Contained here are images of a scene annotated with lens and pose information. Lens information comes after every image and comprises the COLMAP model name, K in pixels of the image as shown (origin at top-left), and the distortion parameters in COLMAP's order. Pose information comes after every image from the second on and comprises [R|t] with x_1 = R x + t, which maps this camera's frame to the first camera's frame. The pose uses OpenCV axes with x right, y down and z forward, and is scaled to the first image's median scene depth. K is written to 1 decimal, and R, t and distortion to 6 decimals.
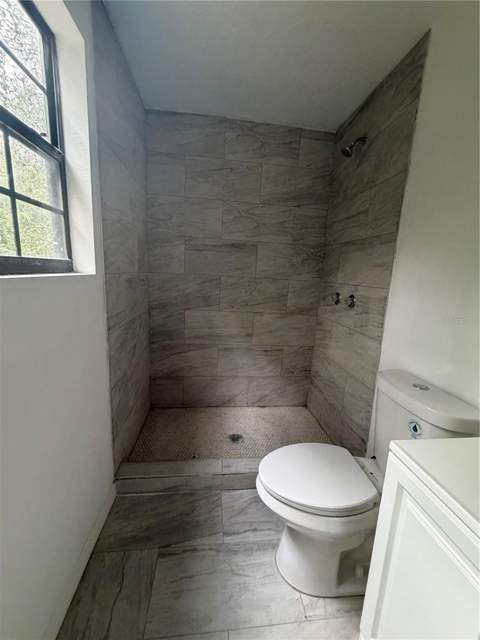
lens RADIAL K [[257.0, 0, 240.0], [0, 257.0, 320.0], [0, 0, 1]] dist [0.001326, 0.000144]
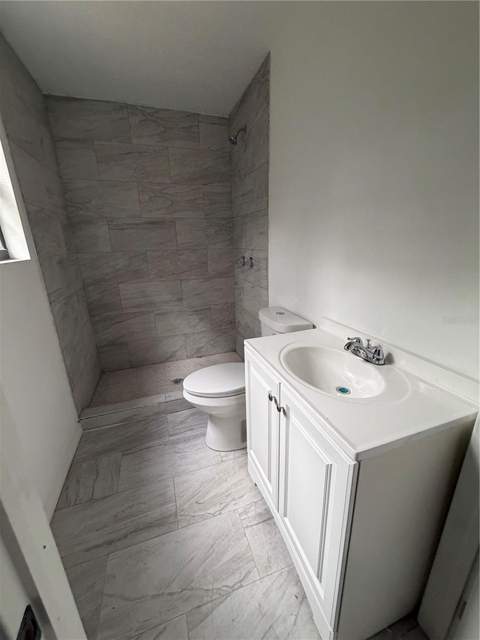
lens RADIAL K [[257.0, 0, 240.0], [0, 257.0, 320.0], [0, 0, 1]] dist [0.001326, 0.000144]
pose [[0.974983, -0.133042, 0.178065, 0.093063], [0.111632, 0.985816, 0.125319, 0.039030], [-0.192212, -0.102306, 0.976006, -0.247099]]
